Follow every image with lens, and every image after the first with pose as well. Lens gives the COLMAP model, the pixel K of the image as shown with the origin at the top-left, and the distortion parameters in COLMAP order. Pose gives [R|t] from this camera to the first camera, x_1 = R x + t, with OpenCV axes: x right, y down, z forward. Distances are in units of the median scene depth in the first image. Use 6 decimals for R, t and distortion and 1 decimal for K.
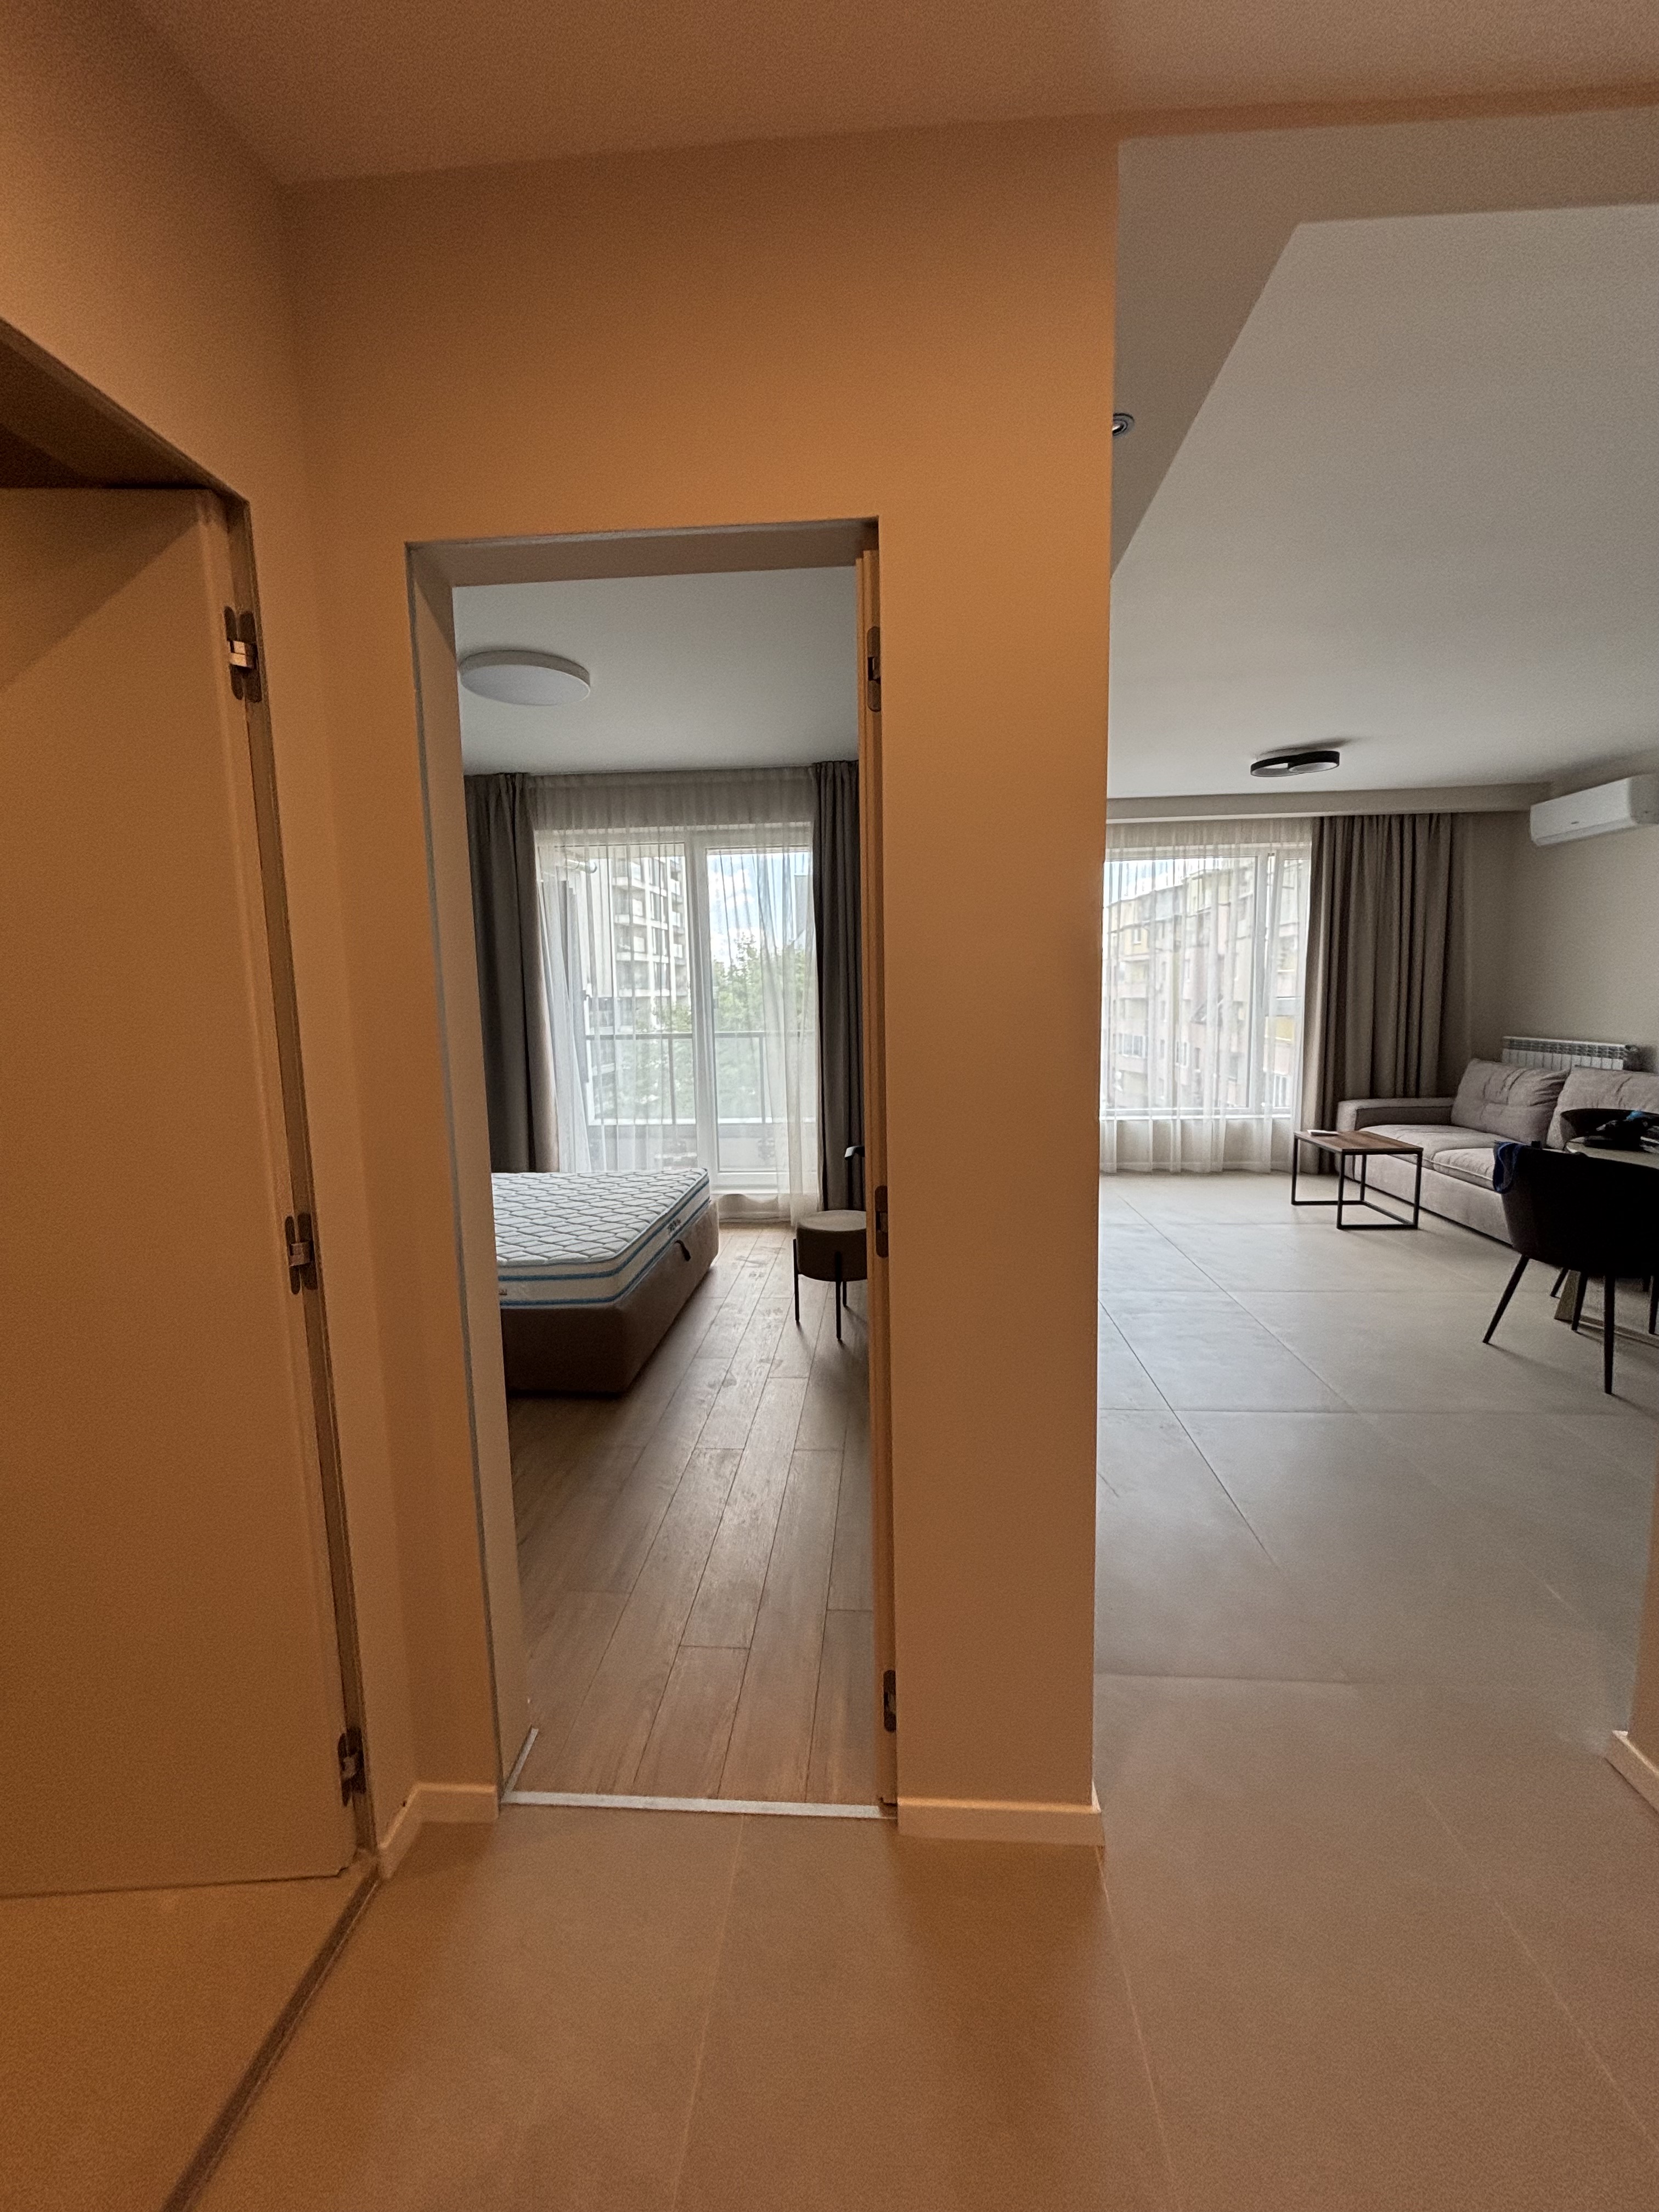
lens RADIAL K [[895.1, 0, 836.4], [0, 895.1, 1098.1], [0, 0, 1]] dist [-0.002137, 0.000092]
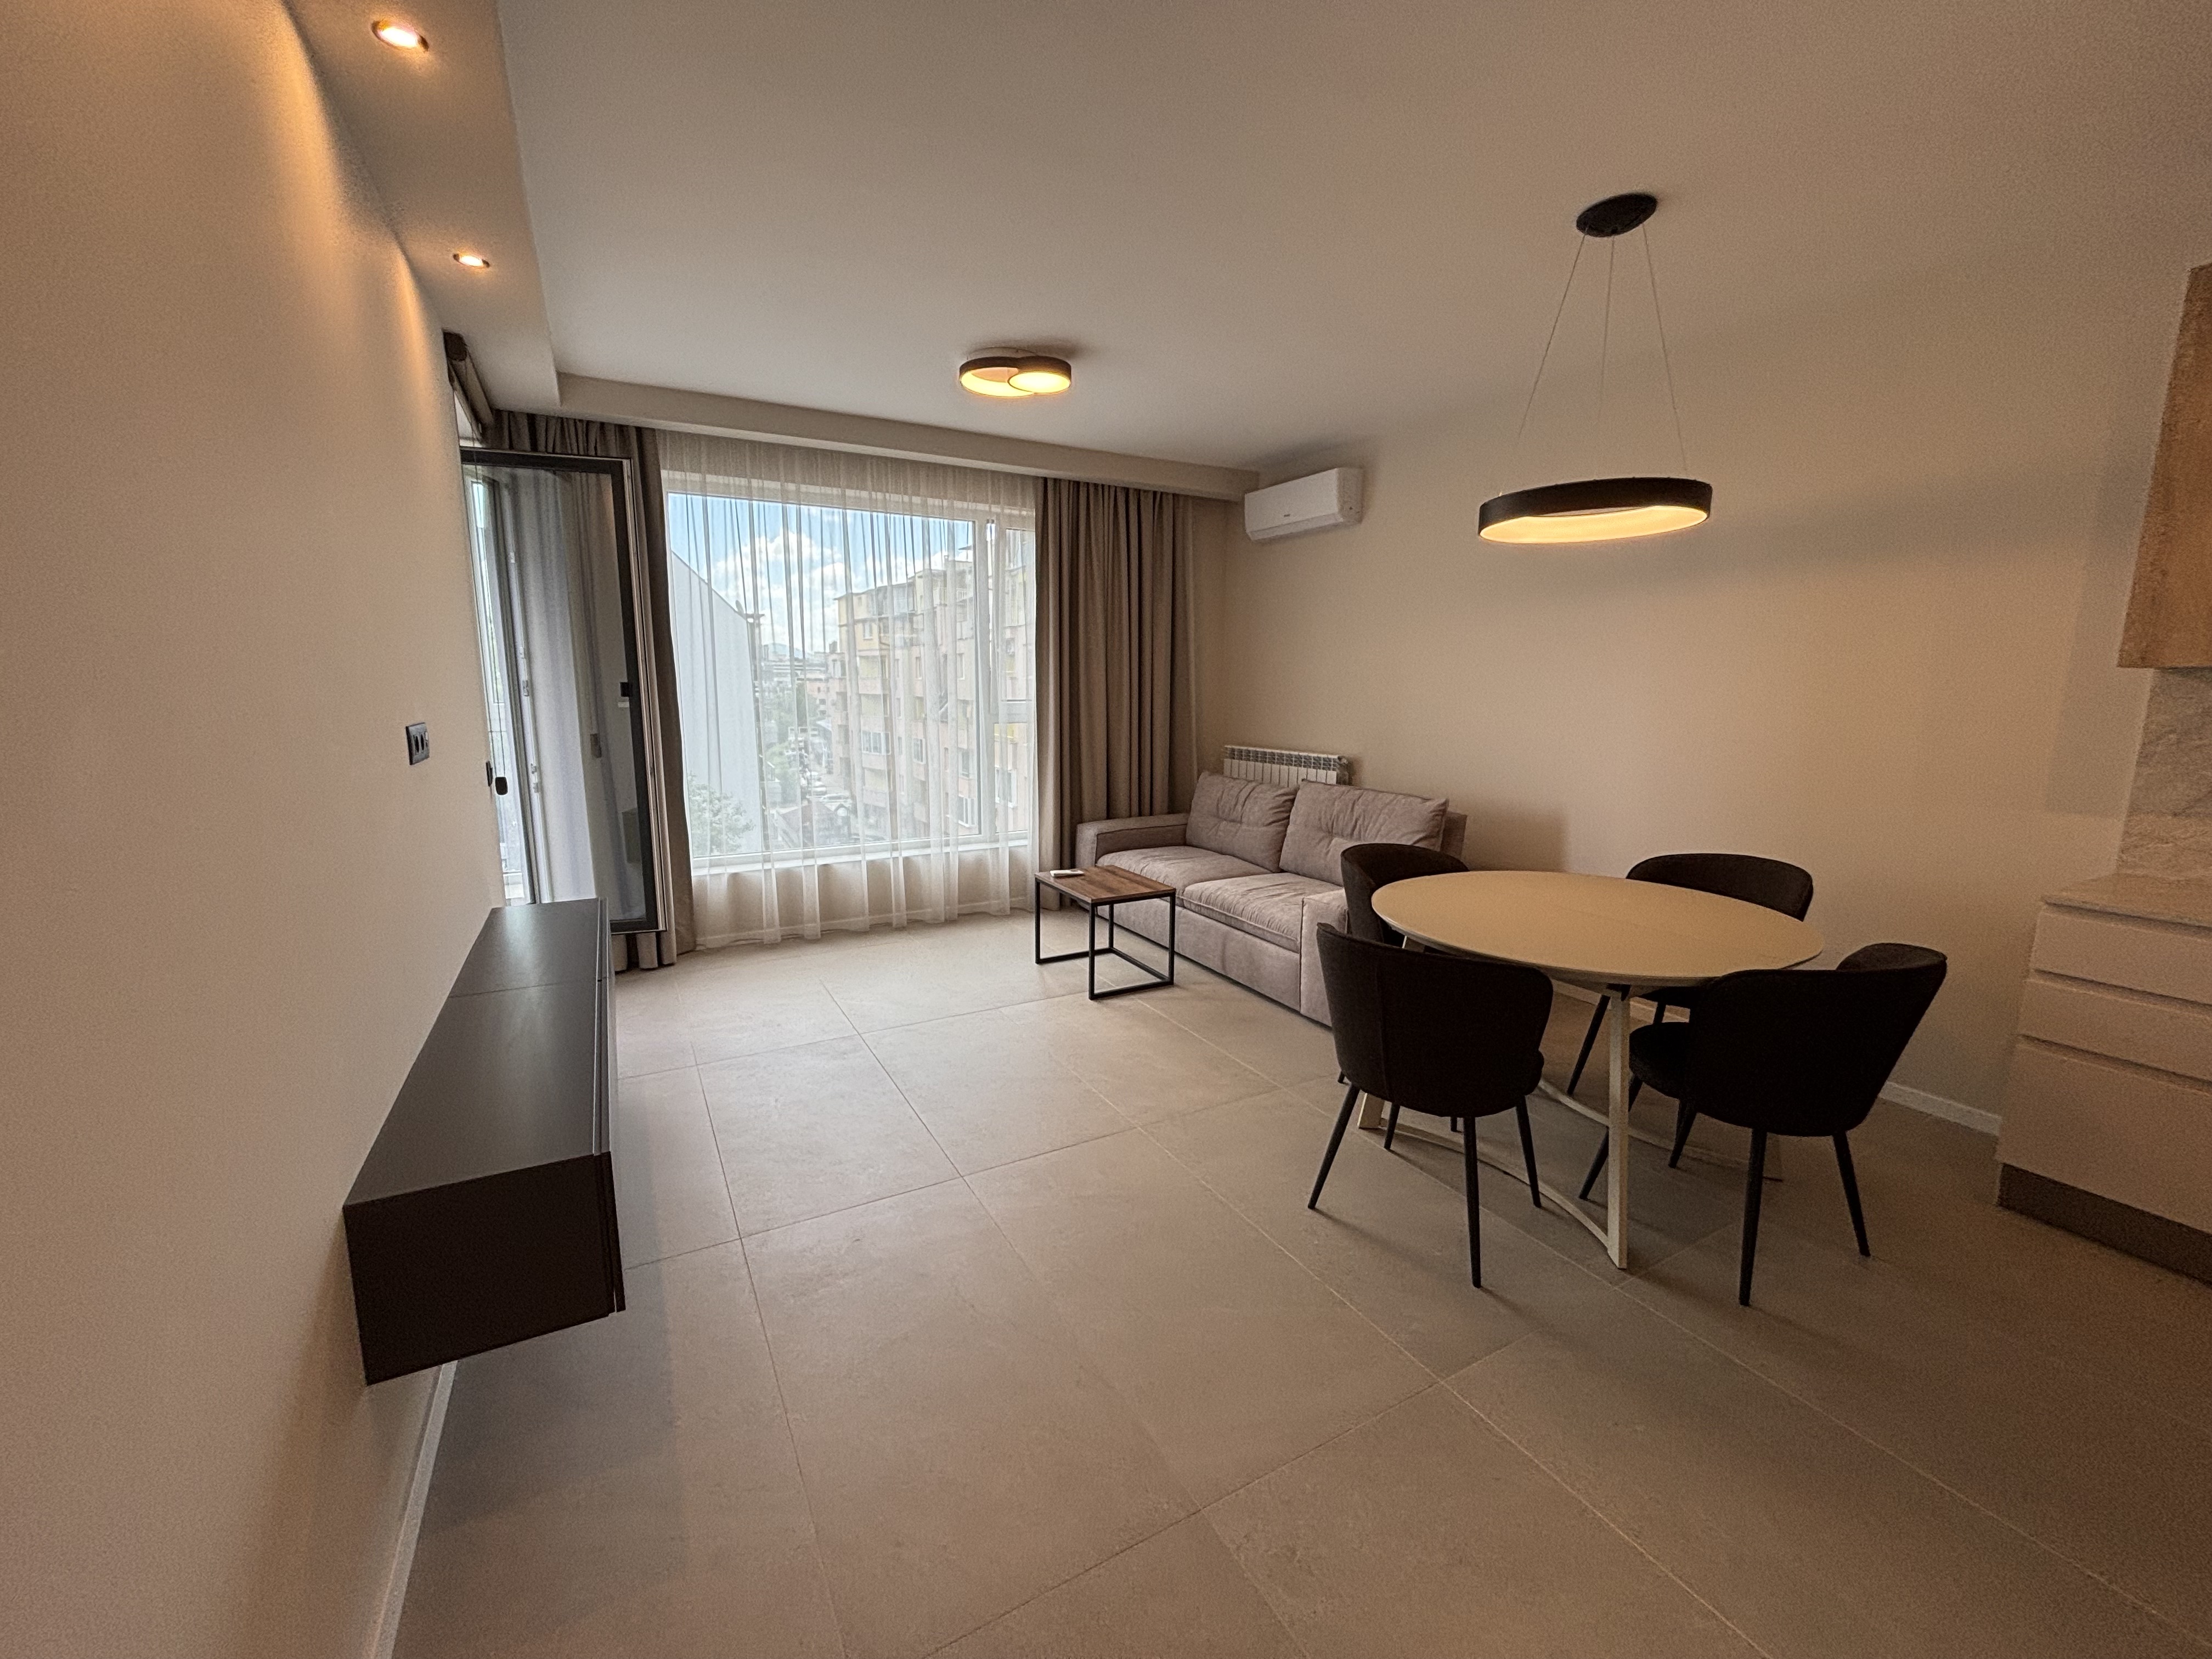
lens RADIAL K [[887.8, 0, 1104.1], [0, 887.8, 849.0], [0, 0, 1]] dist [0.013575, 0.000004]
pose [[0.840670, -0.077710, 0.535944, 0.127695], [0.044351, 0.996206, 0.074880, -0.036075], [-0.539729, -0.039180, 0.840926, 0.277520]]
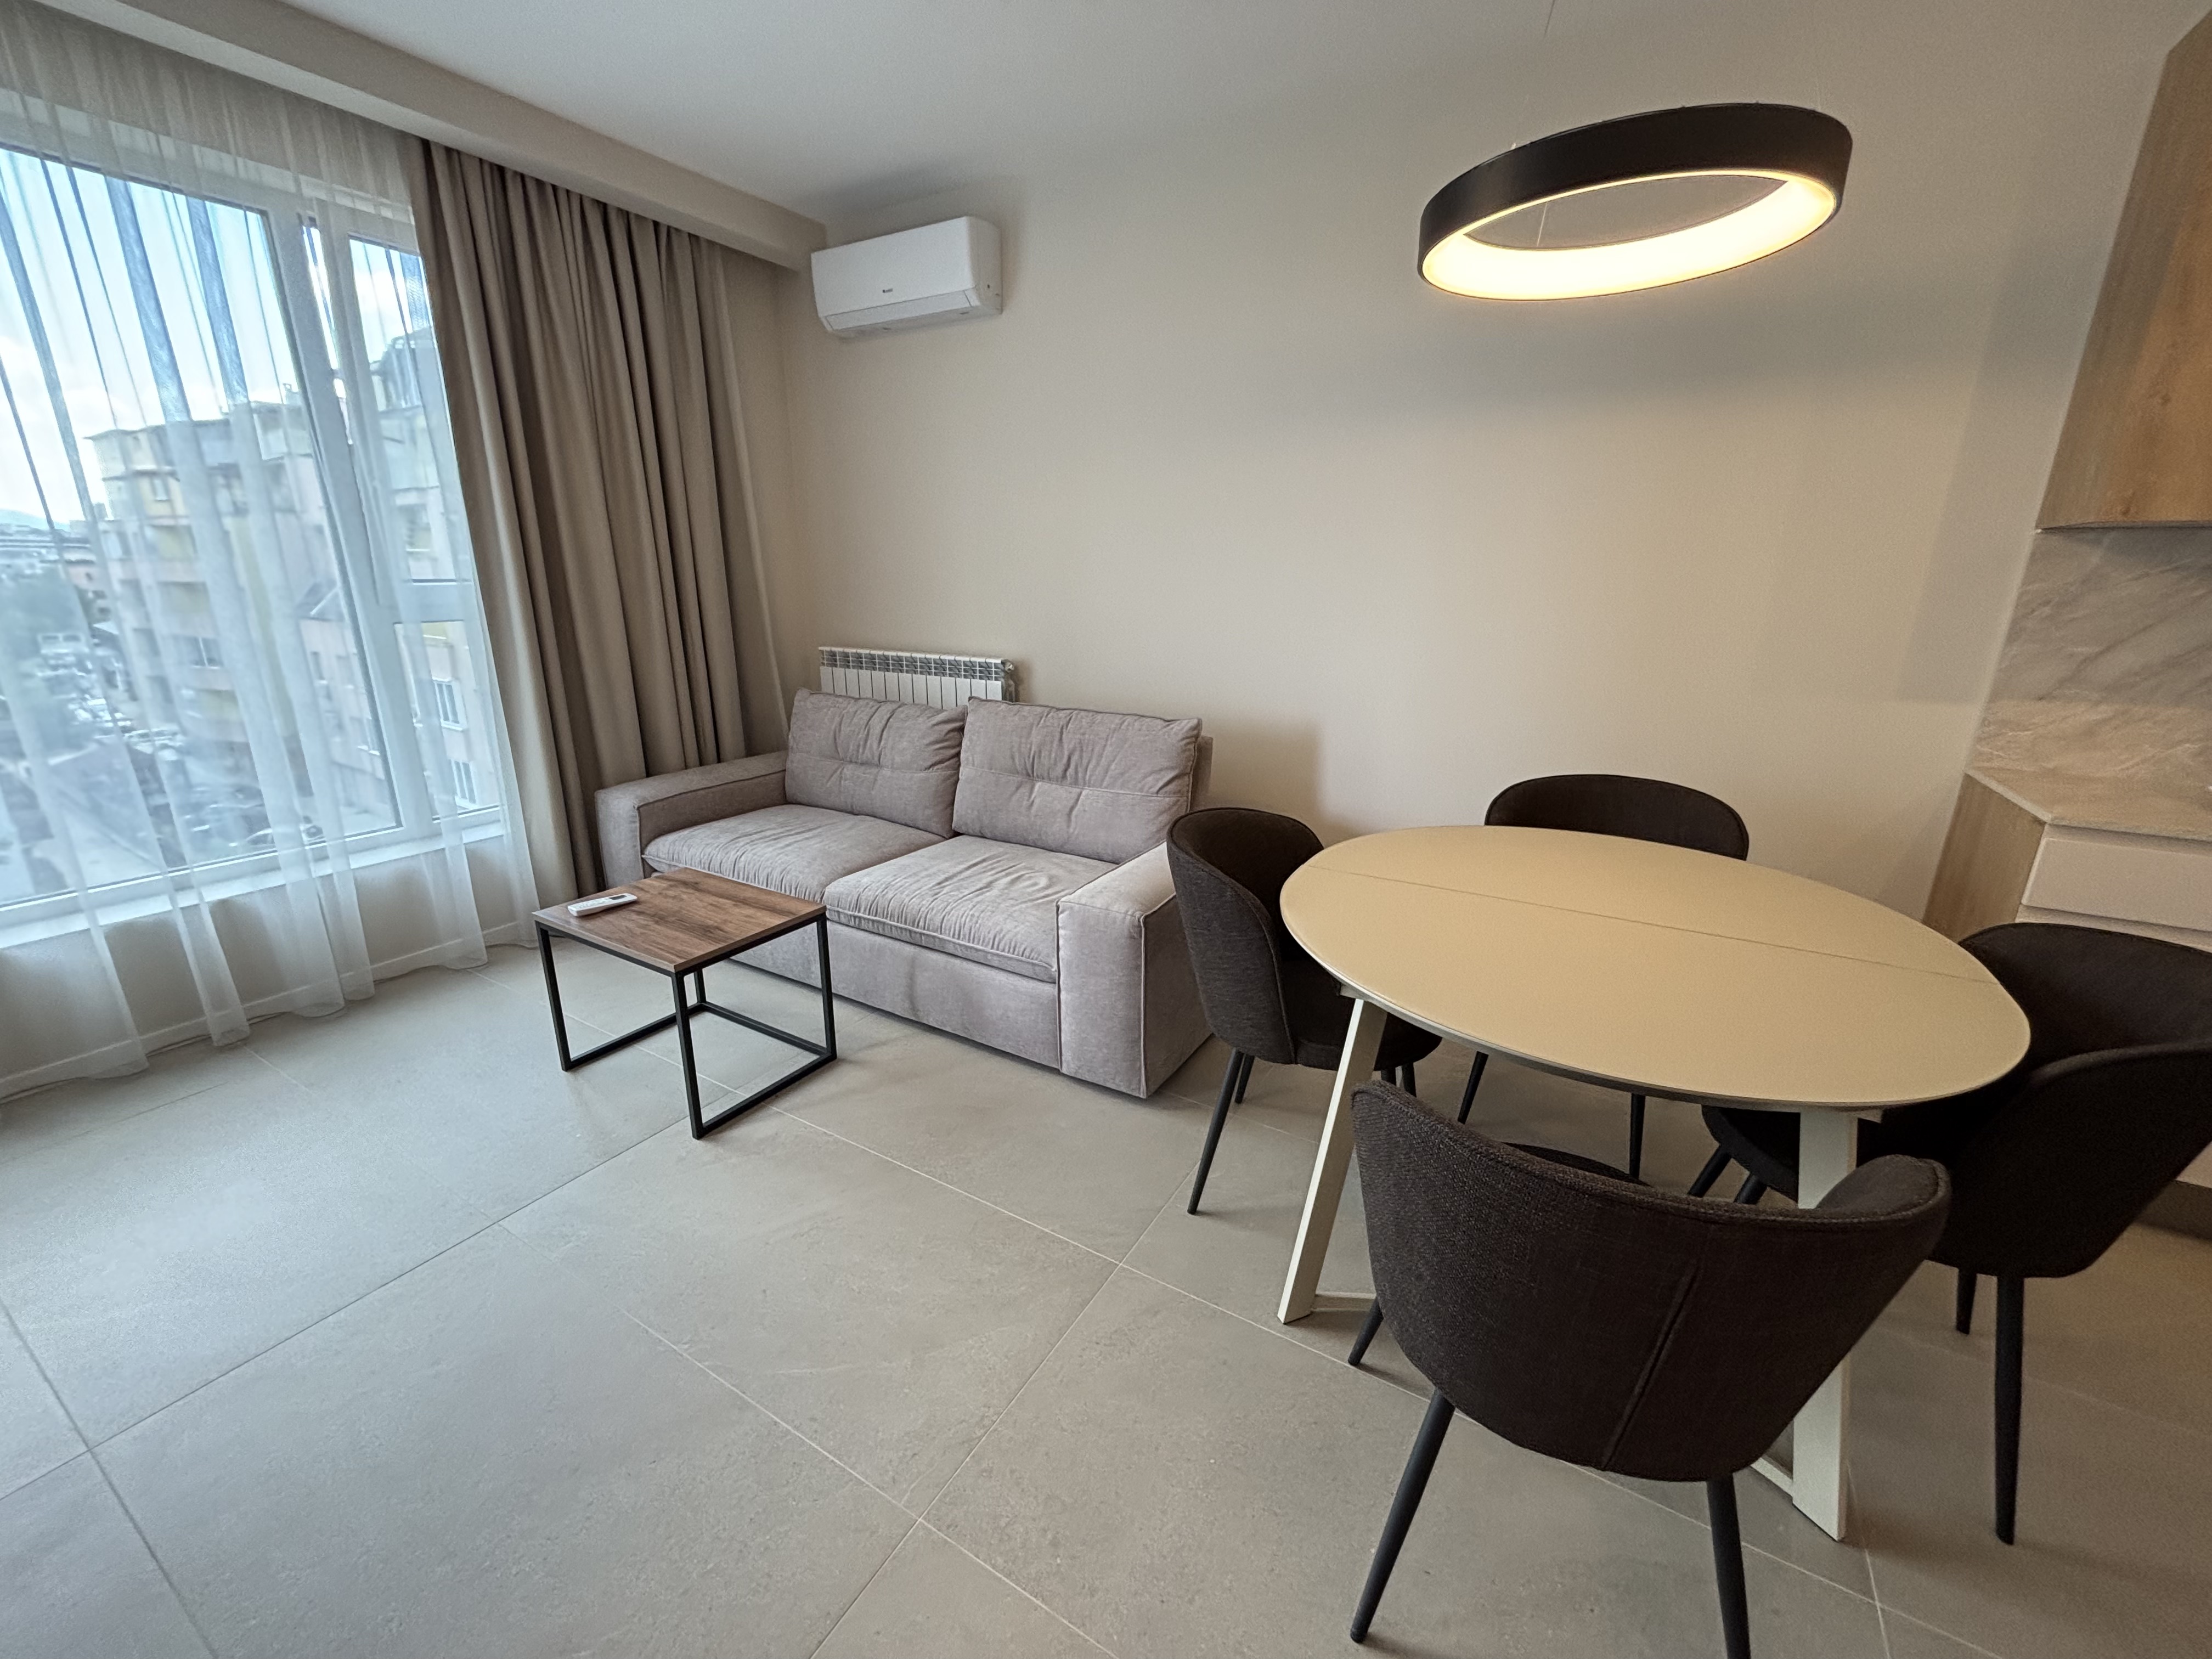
lens RADIAL K [[894.3, 0, 1106.0], [0, 894.3, 829.5], [0, 0, 1]] dist [0.001570, 0.000339]
pose [[0.457341, -0.225932, 0.860113, 0.253555], [0.091056, 0.974003, 0.207432, -0.056338], [-0.884618, -0.016549, 0.466023, 0.514175]]
